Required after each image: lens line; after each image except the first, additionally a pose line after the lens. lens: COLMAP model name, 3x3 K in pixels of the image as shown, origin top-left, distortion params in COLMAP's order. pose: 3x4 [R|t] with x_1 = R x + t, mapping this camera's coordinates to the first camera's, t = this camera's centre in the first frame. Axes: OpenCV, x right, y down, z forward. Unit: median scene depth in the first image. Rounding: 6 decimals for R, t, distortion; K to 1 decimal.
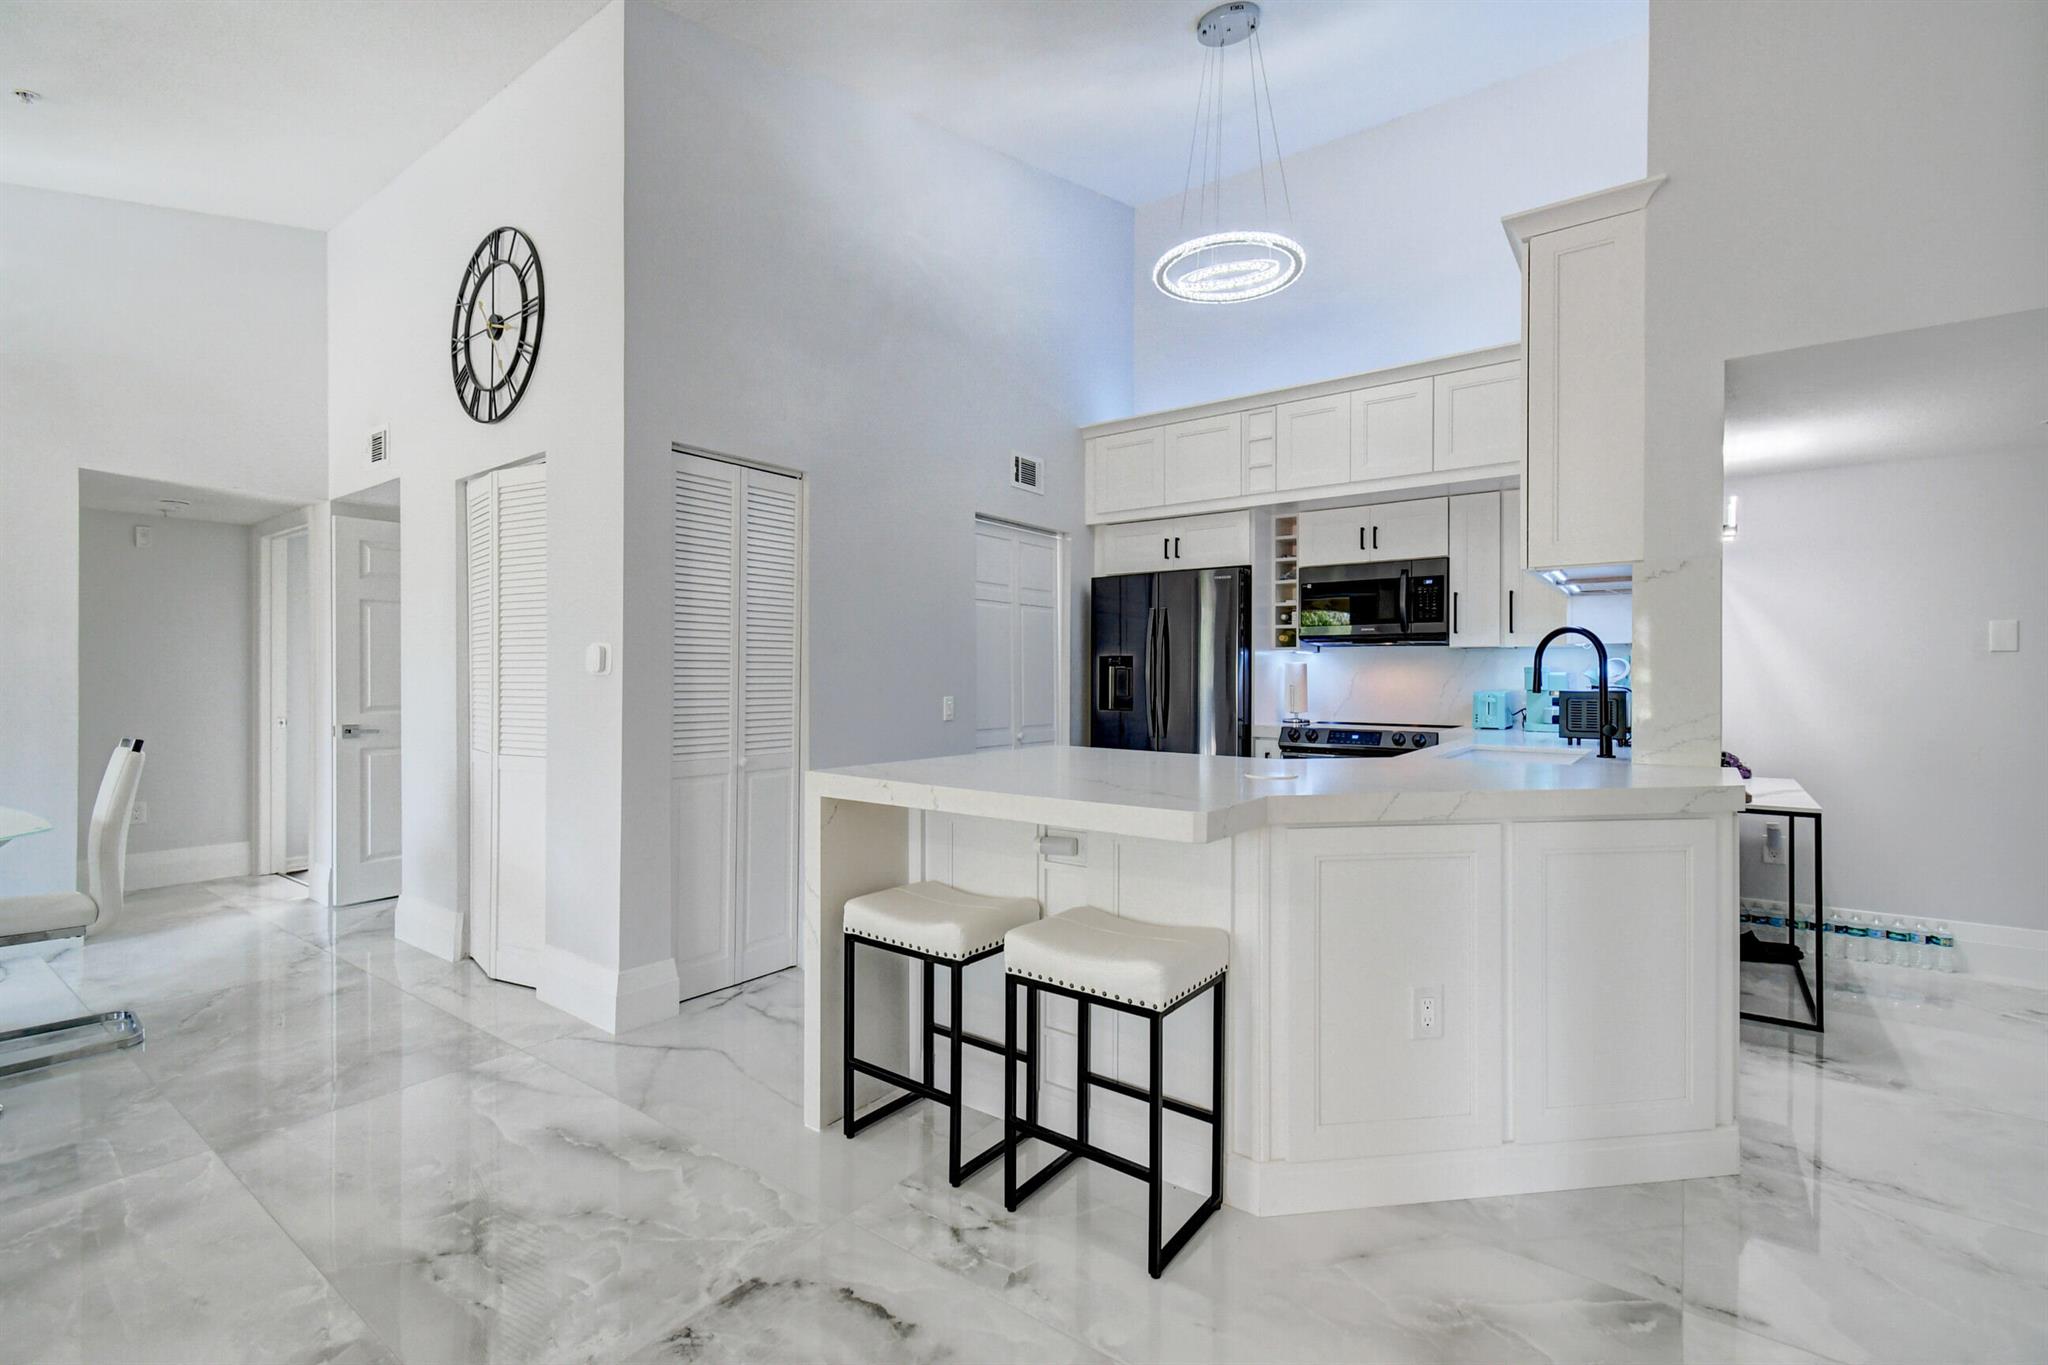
lens RADIAL K [[901.7, 0, 1023.2], [0, 901.7, 681.3], [0, 0, 1]] dist [0.010336, 0.000072]
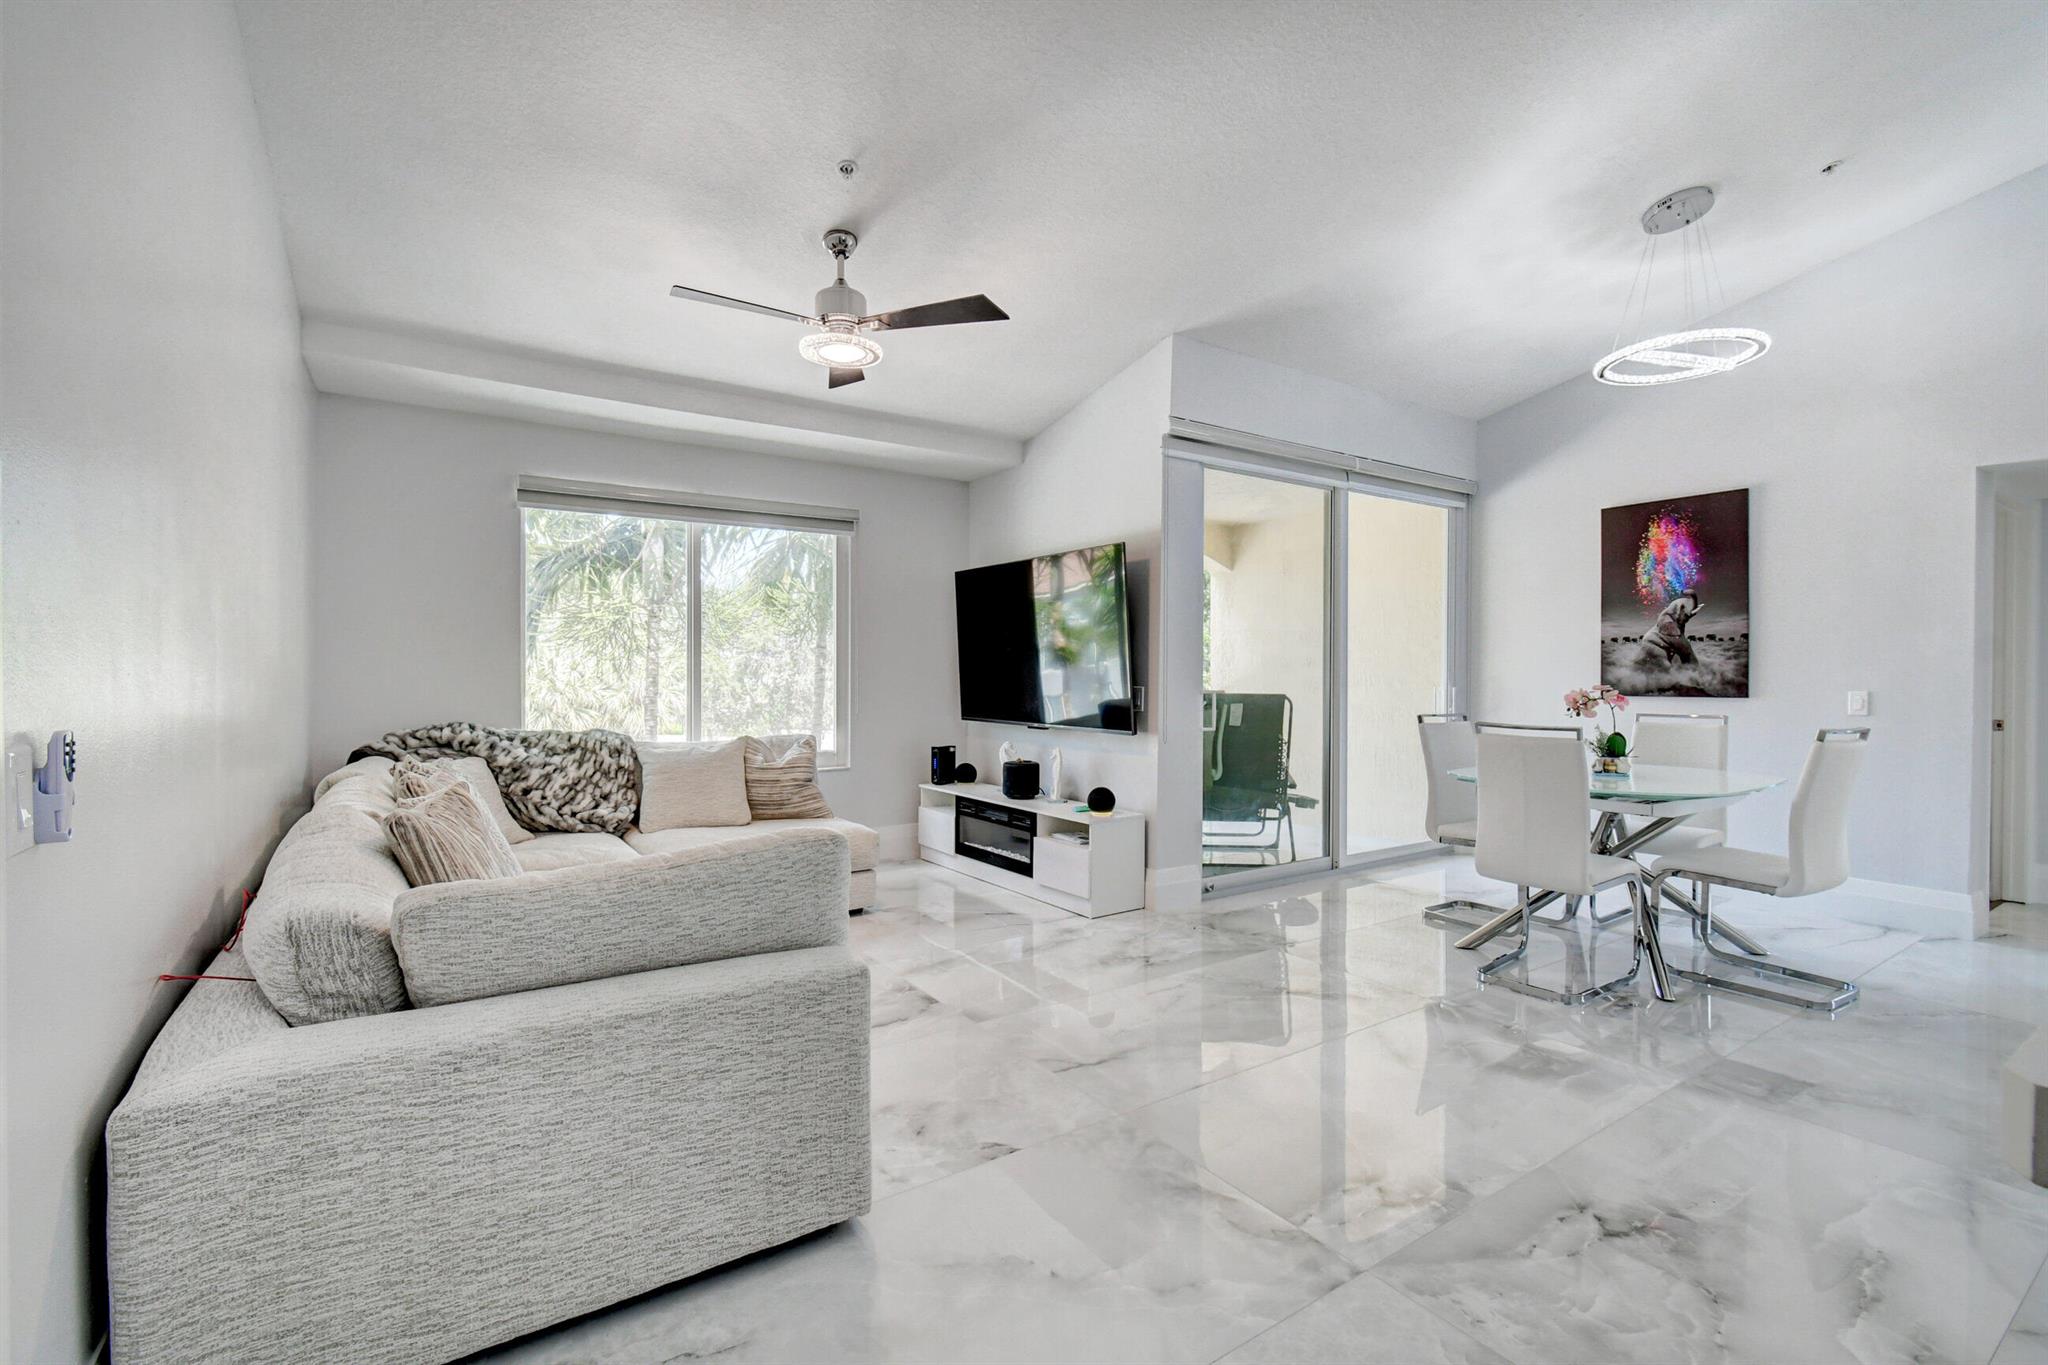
lens RADIAL K [[901.7, 0, 1022.5], [0, 901.7, 683.2], [0, 0, 1]] dist [0.010336, 0.000072]
pose [[-0.329215, 0.005149, -0.944241, 0.521362], [-0.002153, 0.999978, 0.006203, 0.000694], [0.944253, 0.004075, -0.329196, 0.639224]]
